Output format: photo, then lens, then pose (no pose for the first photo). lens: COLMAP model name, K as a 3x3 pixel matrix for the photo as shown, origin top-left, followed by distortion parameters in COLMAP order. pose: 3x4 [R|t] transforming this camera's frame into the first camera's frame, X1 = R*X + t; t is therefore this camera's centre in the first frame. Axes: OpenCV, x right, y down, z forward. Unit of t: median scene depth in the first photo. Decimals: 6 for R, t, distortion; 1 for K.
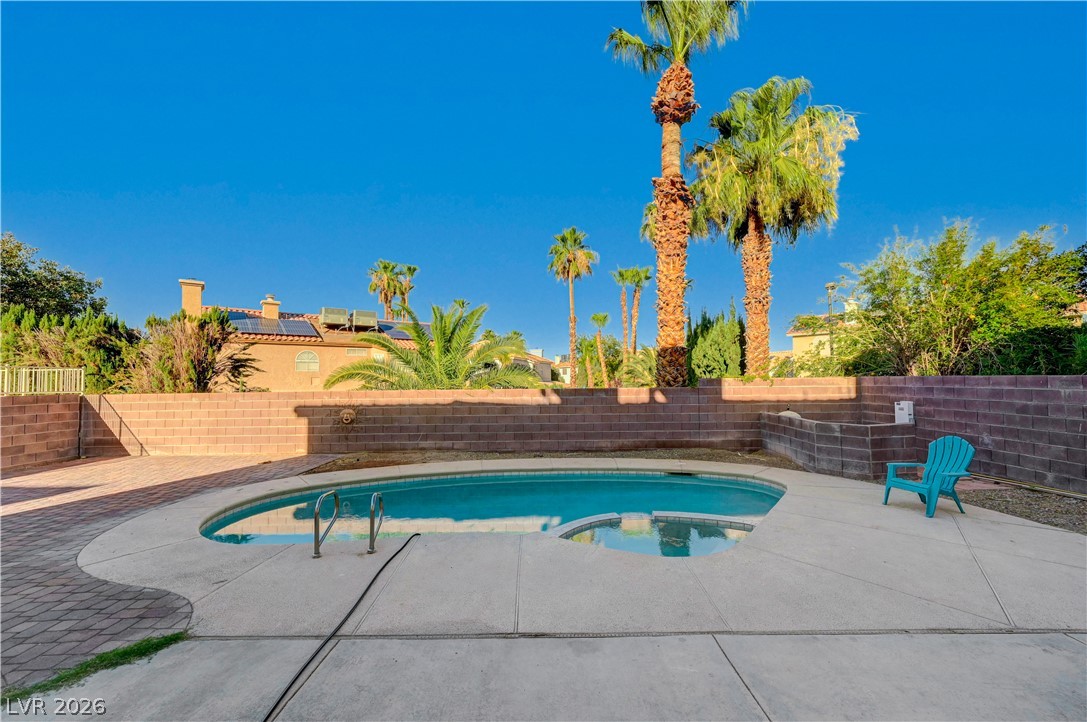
lens RADIAL K [[426.4, 0, 545.2], [0, 426.4, 365.1], [0, 0, 1]] dist [0.004337, 0.000161]
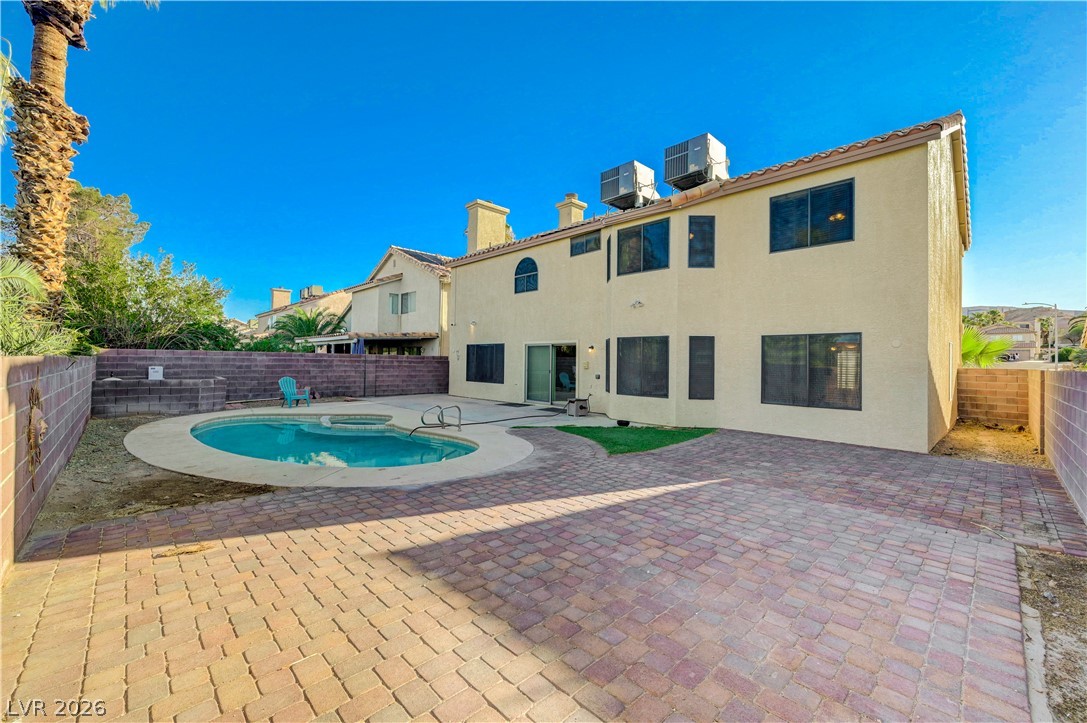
lens RADIAL K [[438.9, 0, 543.9], [0, 438.9, 355.9], [0, 0, 1]] dist [-0.001144, -0.000176]
pose [[-0.692773, 0.009829, 0.721089, -1.031343], [-0.028624, 0.998744, -0.041114, 0.062924], [-0.720588, -0.049123, -0.691622, 0.950501]]
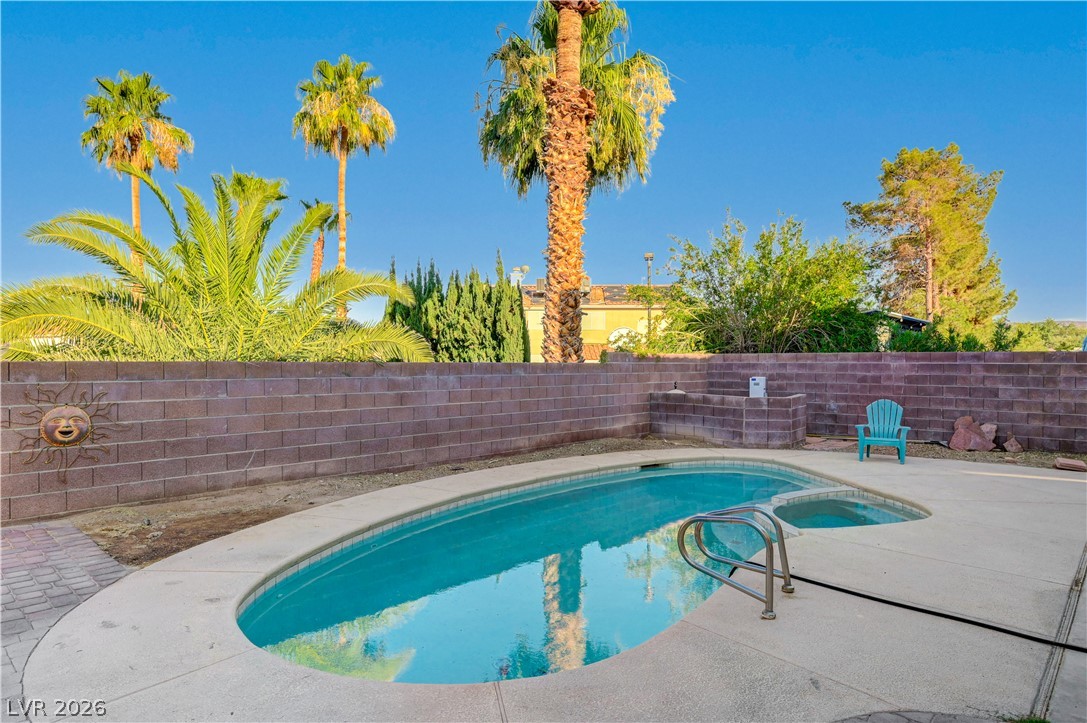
lens RADIAL K [[633.0, 0, 544.3], [0, 633.0, 364.2], [0, 0, 1]] dist [-0.000327, -0.000440]
pose [[0.686386, 0.010536, 0.727161, -0.588701], [-0.032700, 0.999331, 0.016386, 0.039224], [-0.726502, -0.035026, 0.686272, 0.268751]]
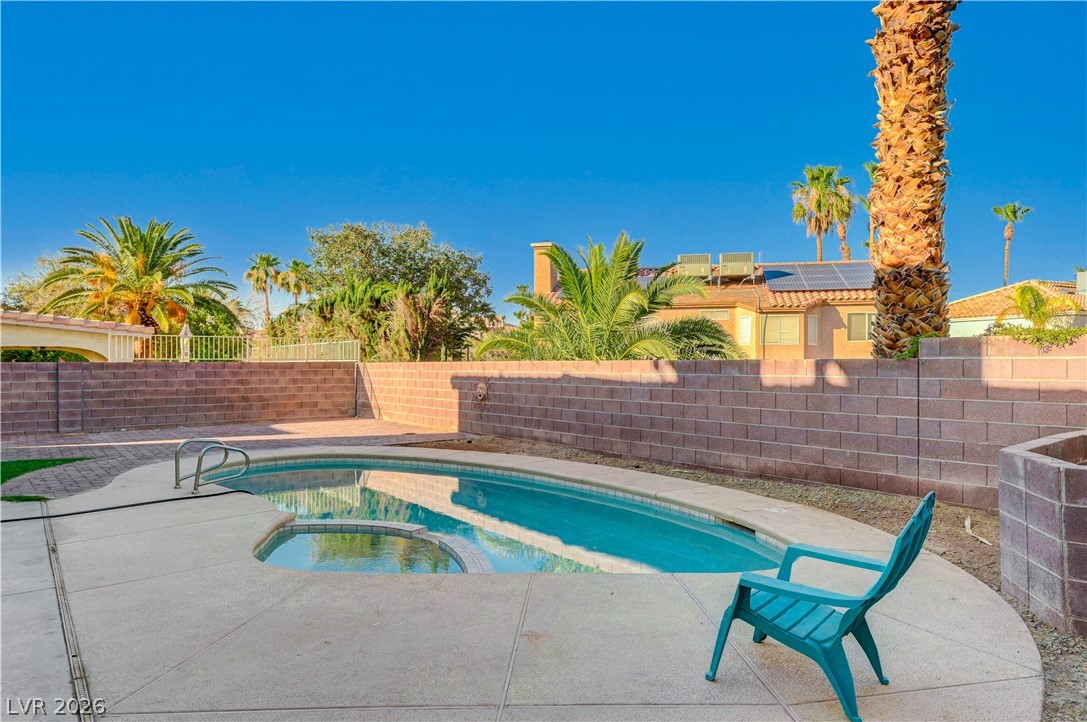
lens RADIAL K [[679.6, 0, 548.0], [0, 679.6, 362.6], [0, 0, 1]] dist [-0.000539, 0.000614]
pose [[0.619651, 0.008588, -0.784830, 0.669978], [0.020071, 0.999440, 0.026784, 0.030470], [0.784620, -0.032349, 0.619132, 0.276245]]
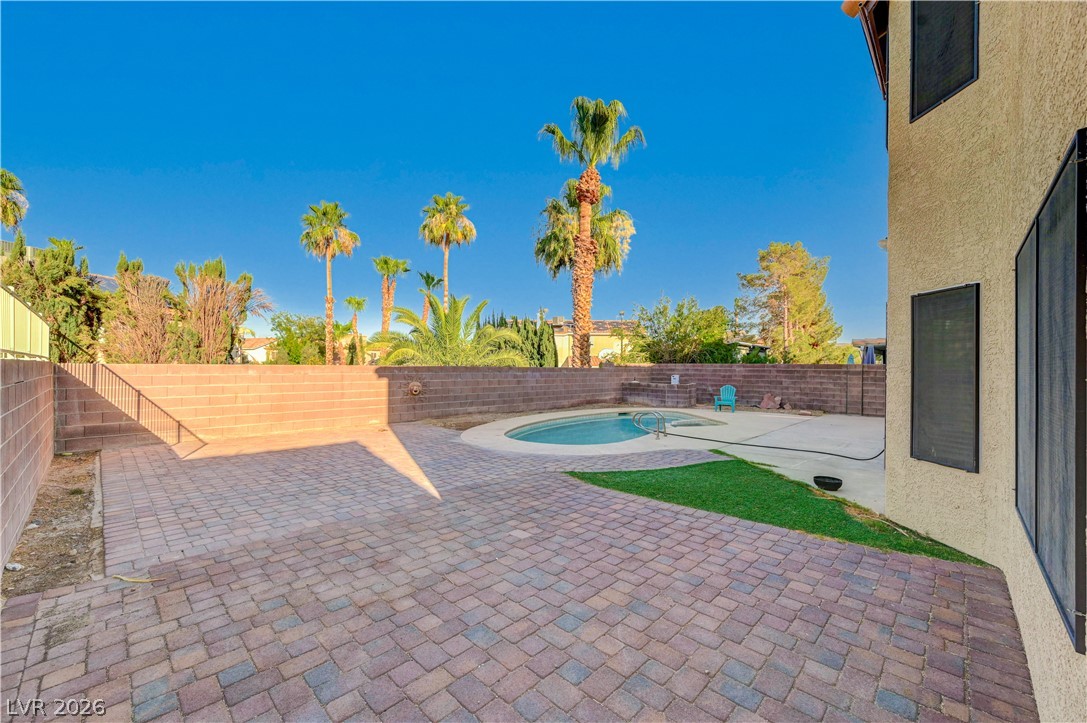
lens RADIAL K [[429.5, 0, 544.9], [0, 429.5, 364.5], [0, 0, 1]] dist [-0.000382, 0.000168]
pose [[0.691667, 0.022349, 0.721871, -1.045862], [-0.039706, 0.999186, 0.007110, 0.036167], [-0.721124, -0.033580, 0.691991, -0.025319]]
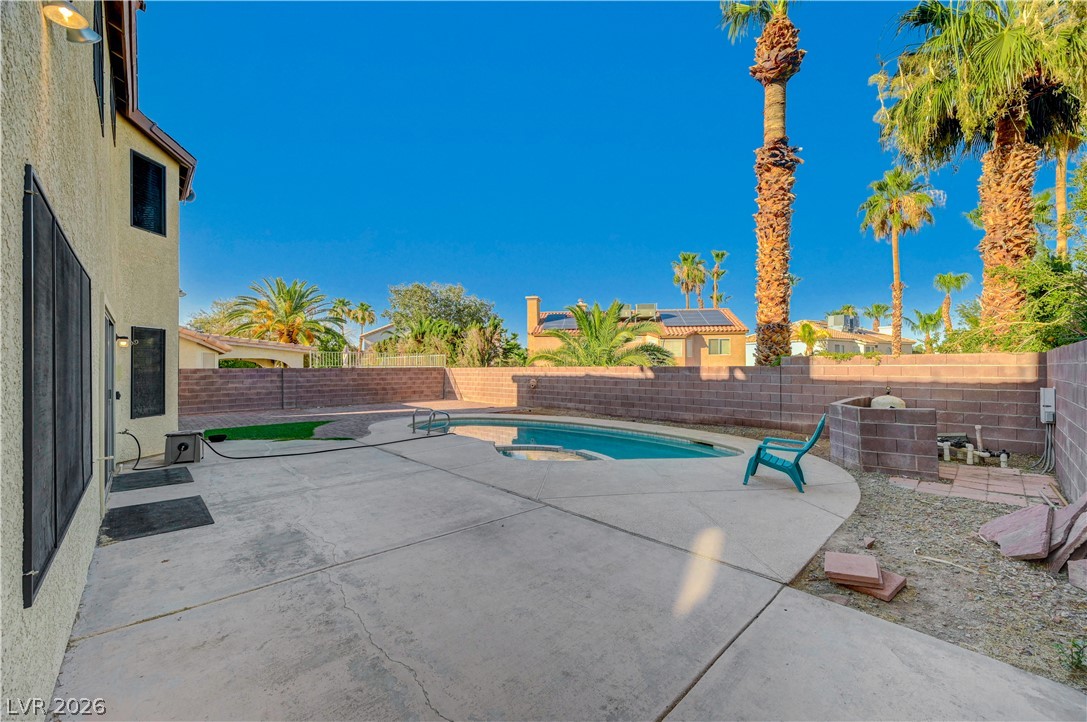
lens RADIAL K [[429.5, 0, 544.9], [0, 429.5, 364.0], [0, 0, 1]] dist [-0.000382, 0.000168]
pose [[0.685978, 0.002541, -0.727618, 0.693253], [0.019577, 0.999567, 0.021947, 0.016969], [0.727359, -0.029300, 0.685632, -0.027891]]
